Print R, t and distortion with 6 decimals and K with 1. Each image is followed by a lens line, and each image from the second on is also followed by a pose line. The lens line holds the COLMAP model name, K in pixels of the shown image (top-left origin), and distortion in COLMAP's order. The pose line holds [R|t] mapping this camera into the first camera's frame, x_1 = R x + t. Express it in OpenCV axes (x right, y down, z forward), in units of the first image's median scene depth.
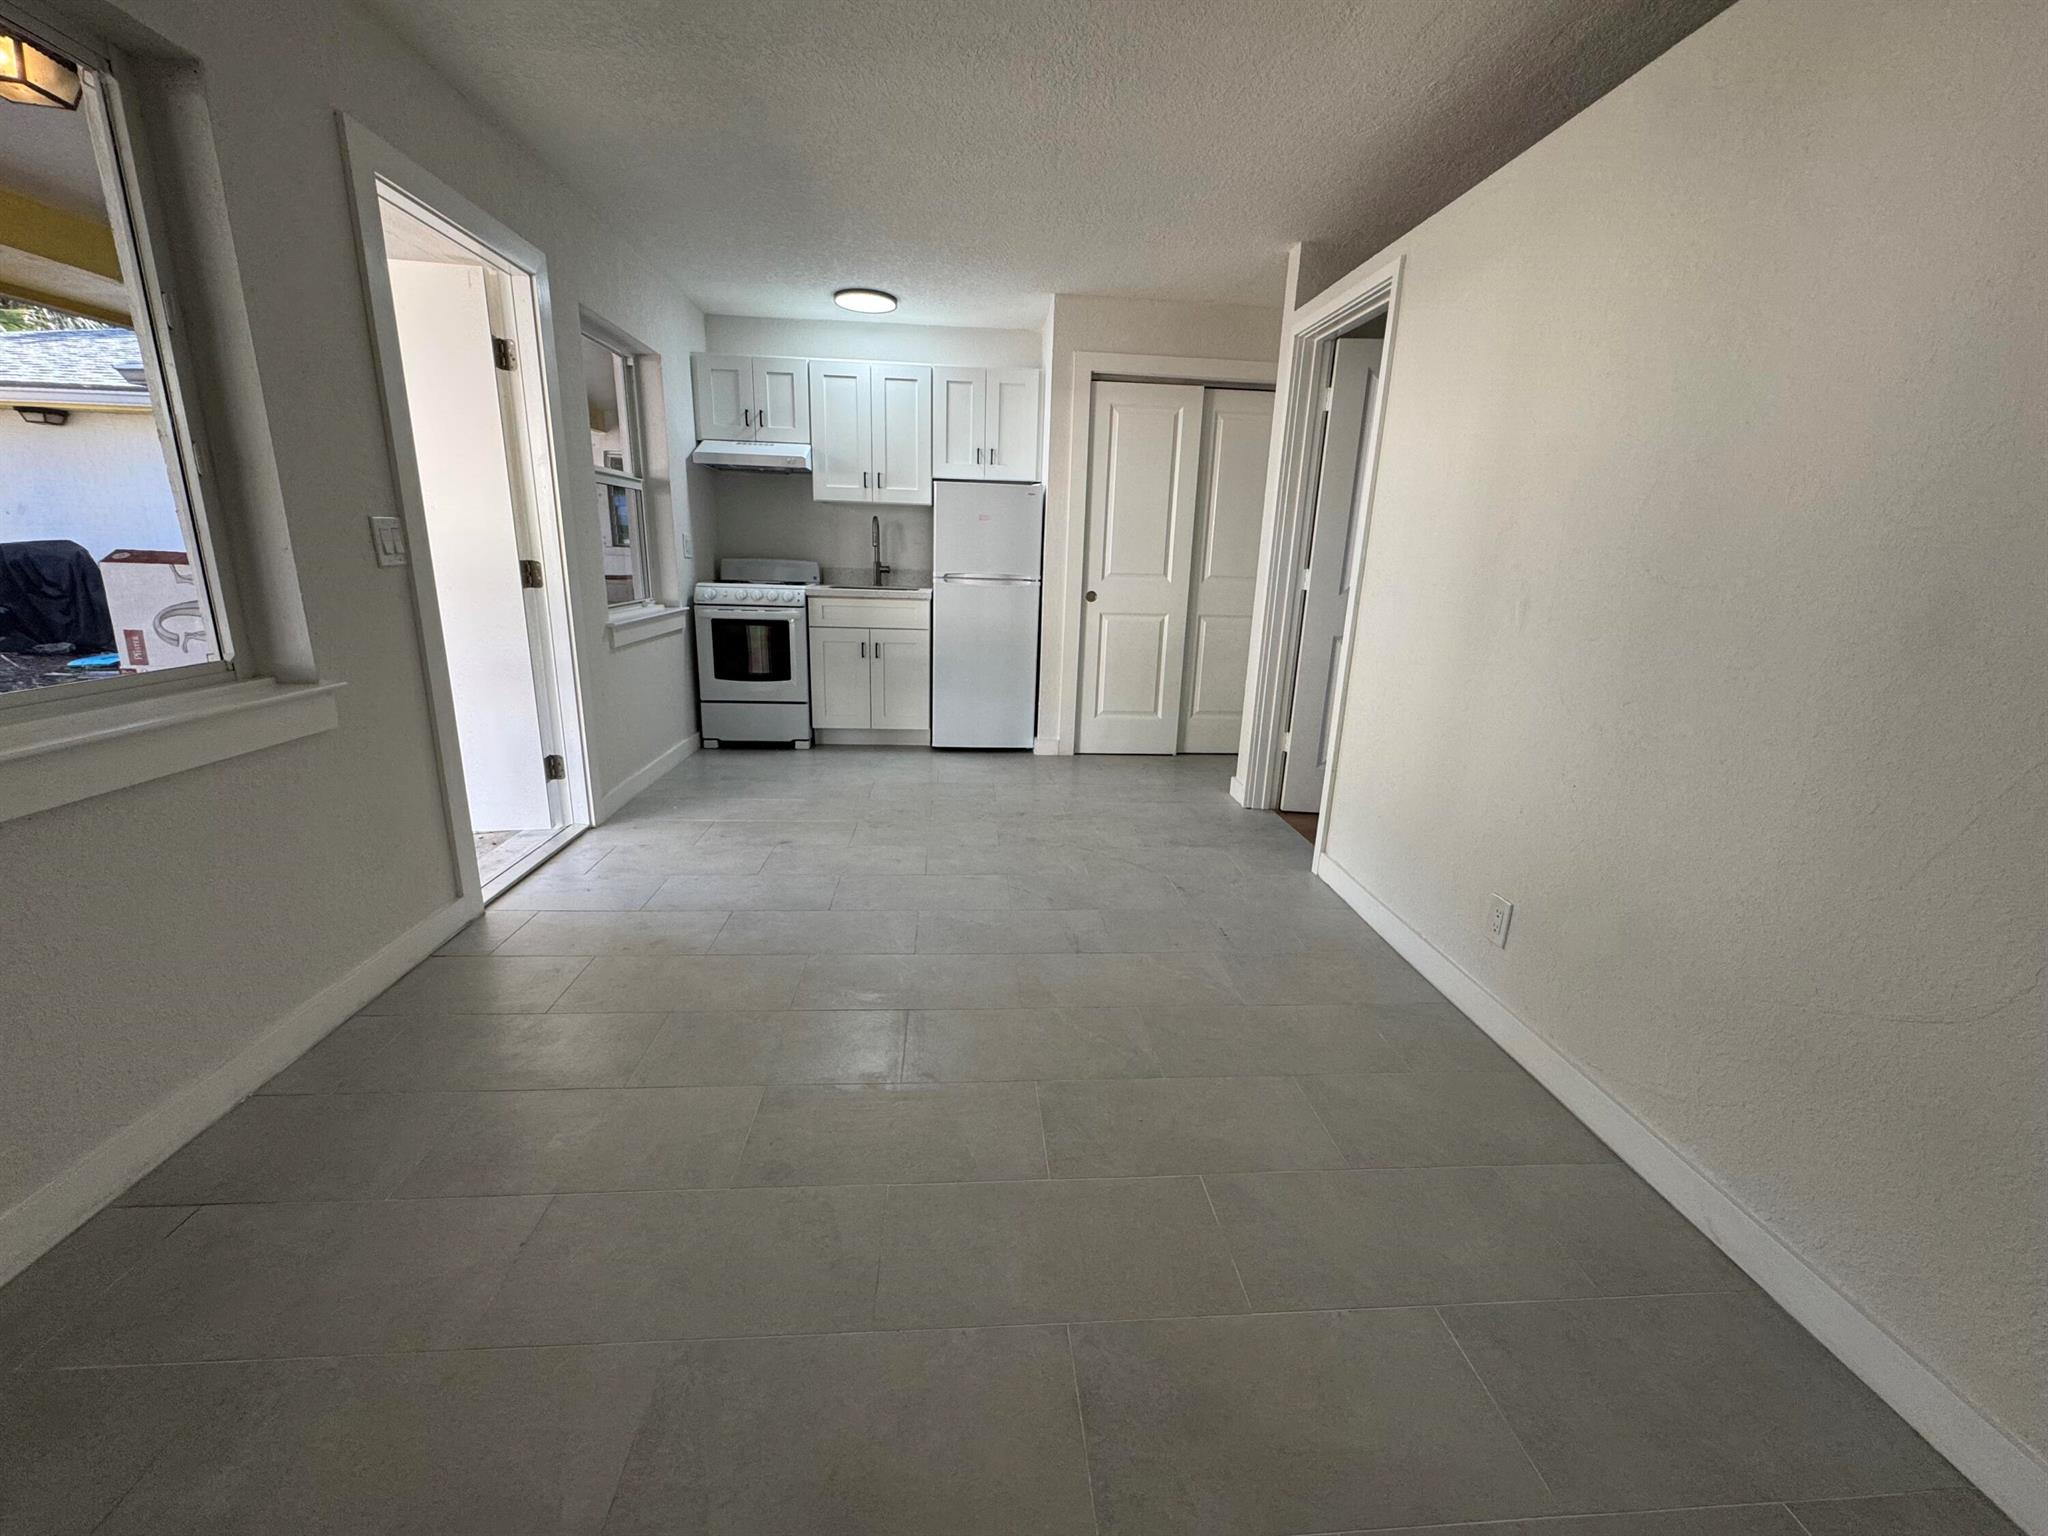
lens RADIAL K [[818.8, 0, 1020.3], [0, 818.8, 769.3], [0, 0, 1]] dist [-0.006618, 0.000062]
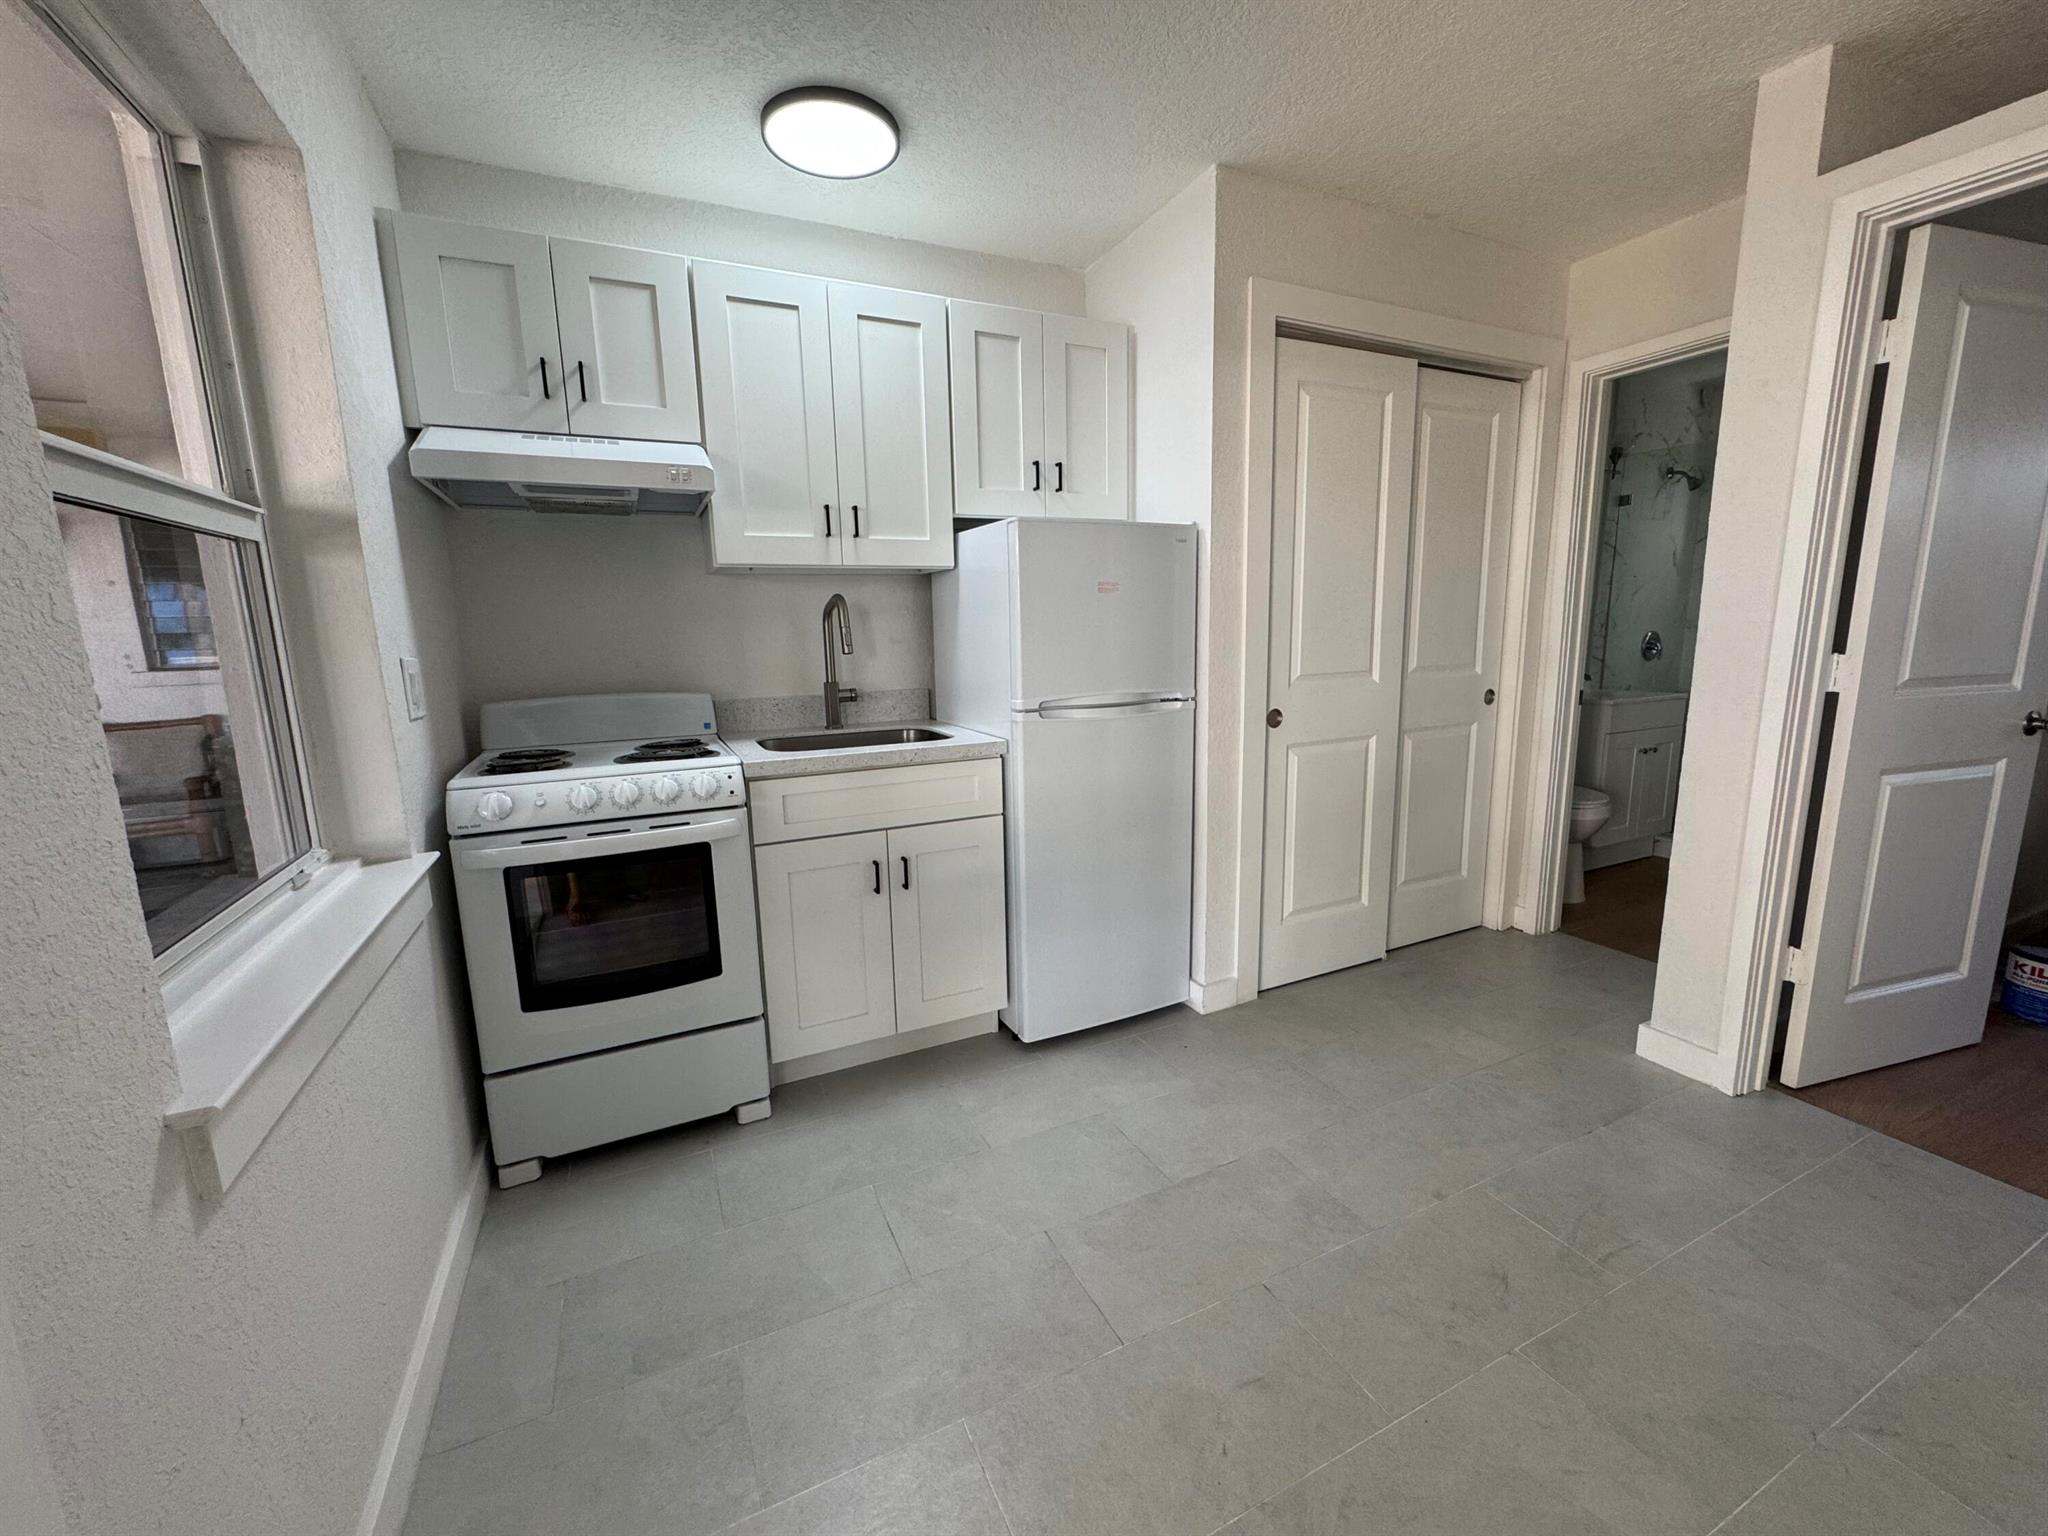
lens RADIAL K [[818.8, 0, 1023.4], [0, 818.8, 767.7], [0, 0, 1]] dist [-0.006618, 0.000062]
pose [[0.930840, -0.112058, 0.347823, -0.271596], [0.142023, 0.987932, -0.061798, -0.168237], [-0.336700, 0.106923, 0.935521, 0.539393]]
